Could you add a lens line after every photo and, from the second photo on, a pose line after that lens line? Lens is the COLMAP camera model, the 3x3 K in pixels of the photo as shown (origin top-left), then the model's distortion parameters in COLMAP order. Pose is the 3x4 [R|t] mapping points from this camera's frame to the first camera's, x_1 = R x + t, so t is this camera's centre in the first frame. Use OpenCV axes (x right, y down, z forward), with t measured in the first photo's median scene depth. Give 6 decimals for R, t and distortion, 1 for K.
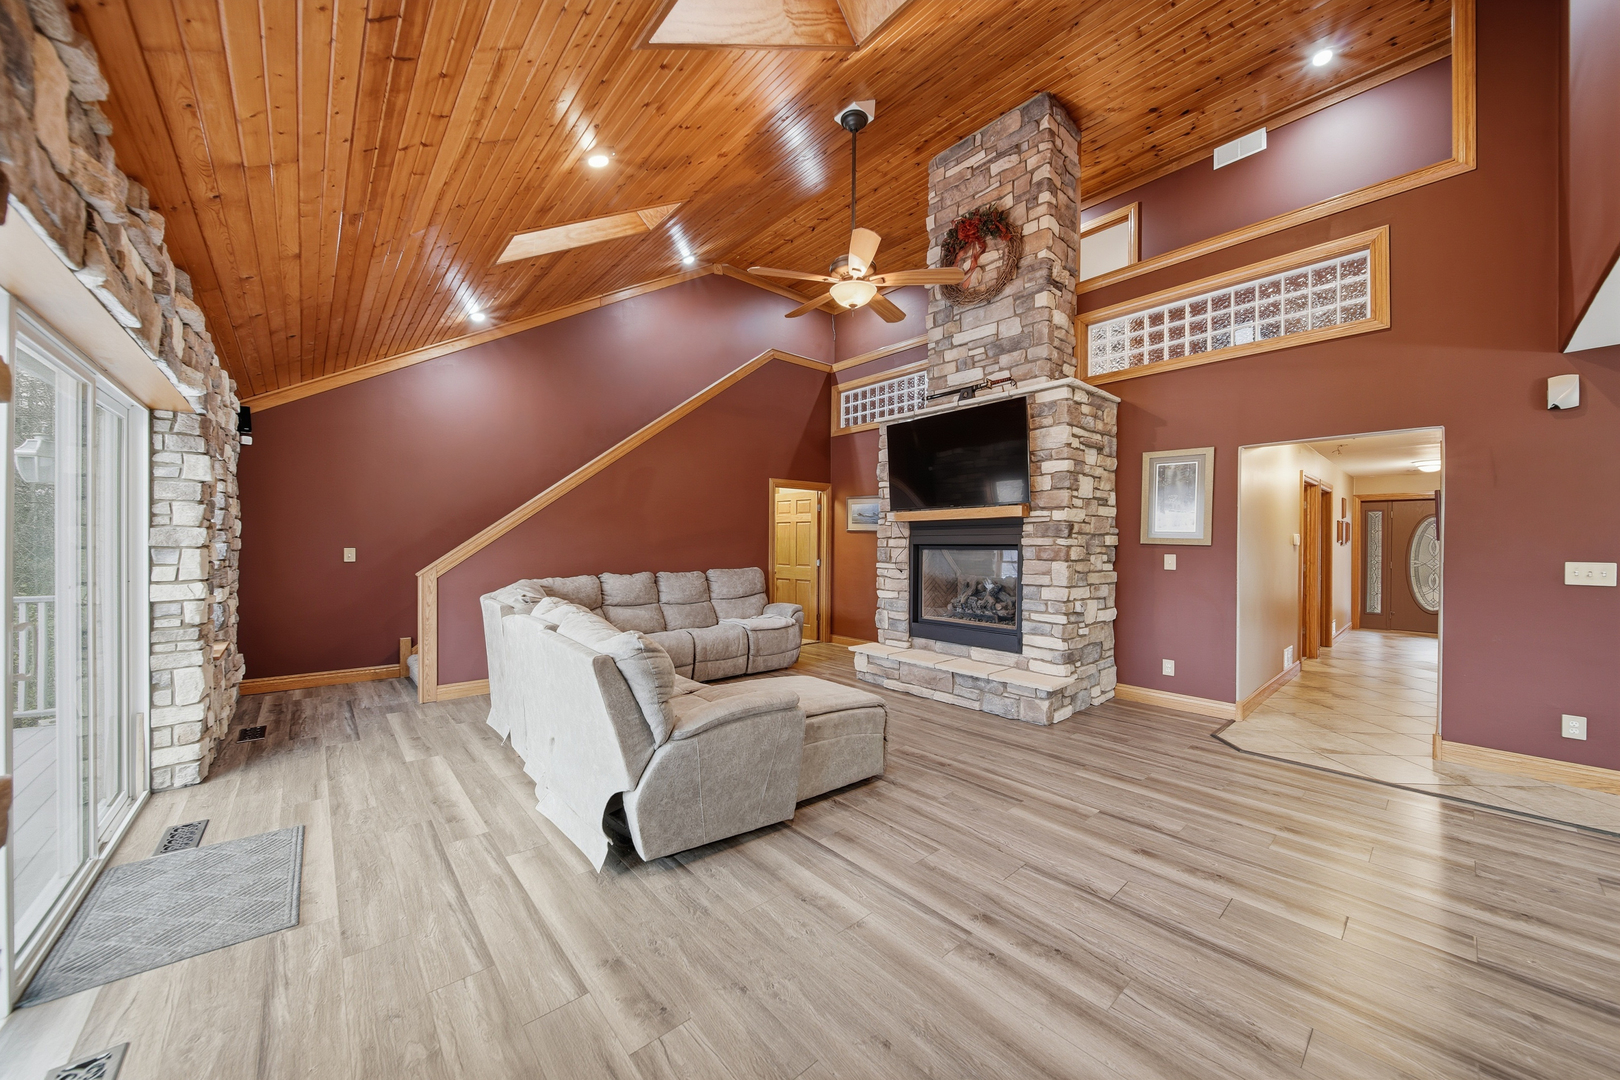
lens RADIAL K [[585.6, 0, 808.4], [0, 585.6, 543.6], [0, 0, 1]] dist [-0.005658, -0.000536]
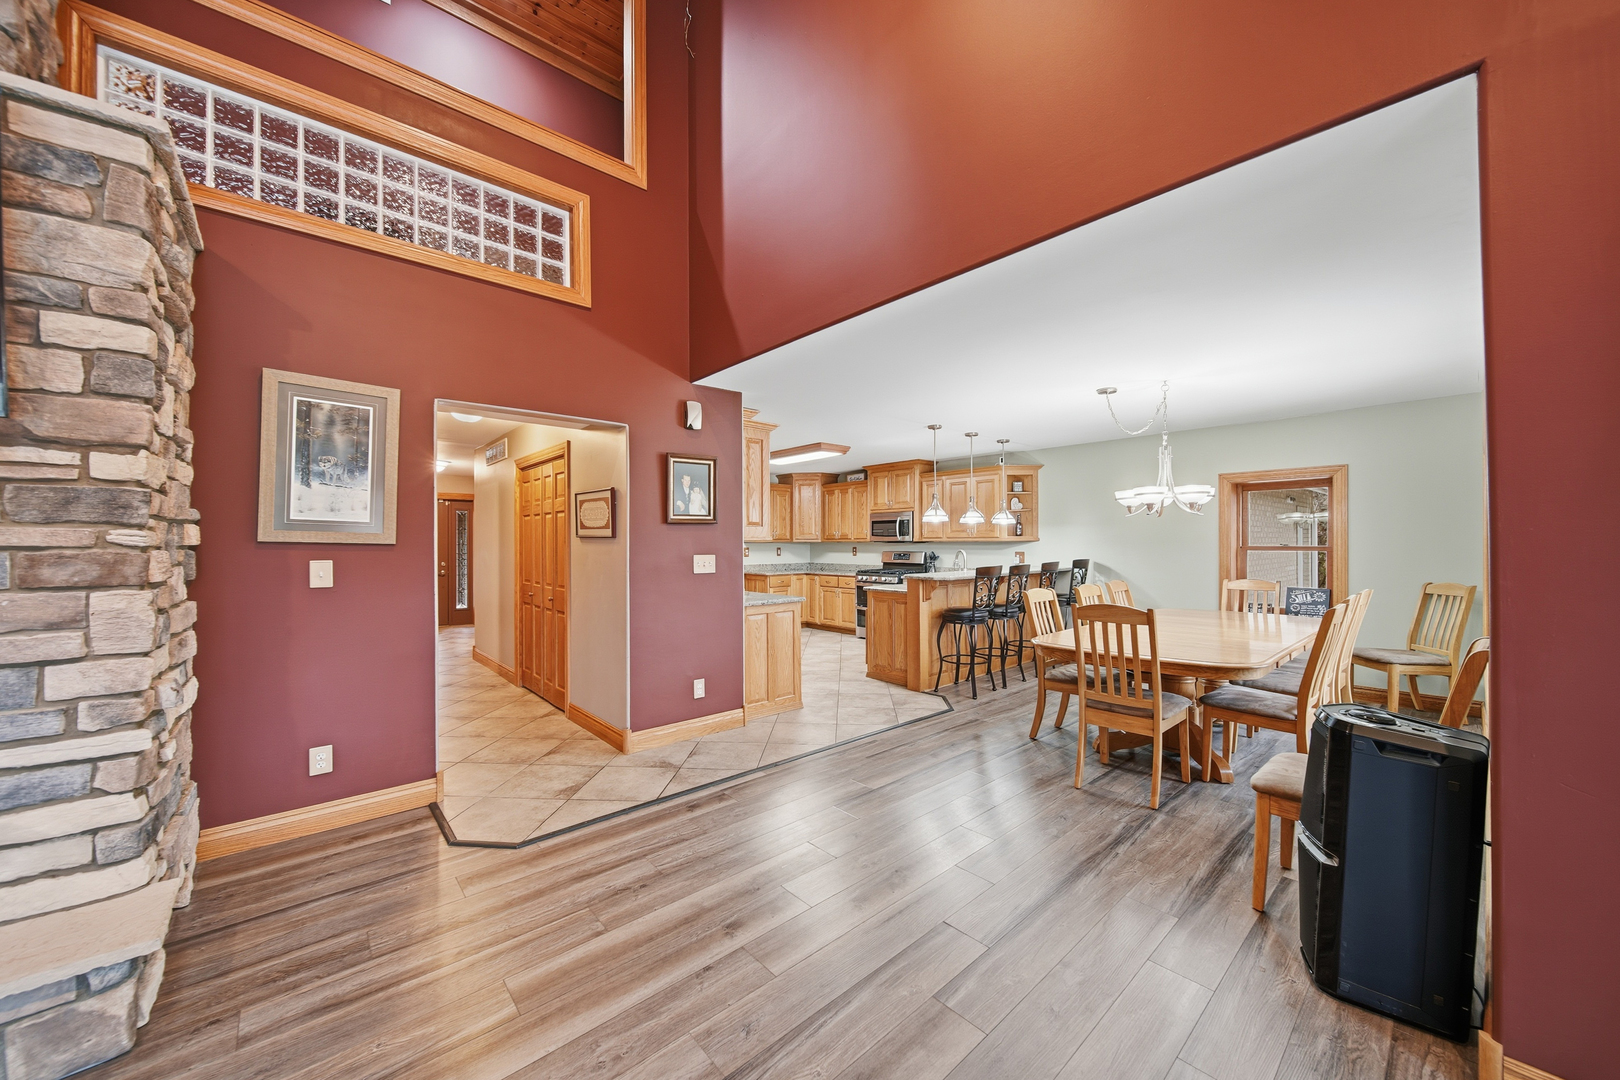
lens RADIAL K [[585.6, 0, 801.4], [0, 585.6, 542.7], [0, 0, 1]] dist [-0.005658, -0.000536]
pose [[-0.002668, -0.004528, 0.999986, 0.053466], [0.003572, 0.999983, 0.004538, 0.000399], [-0.999990, 0.003585, -0.002651, 0.561224]]
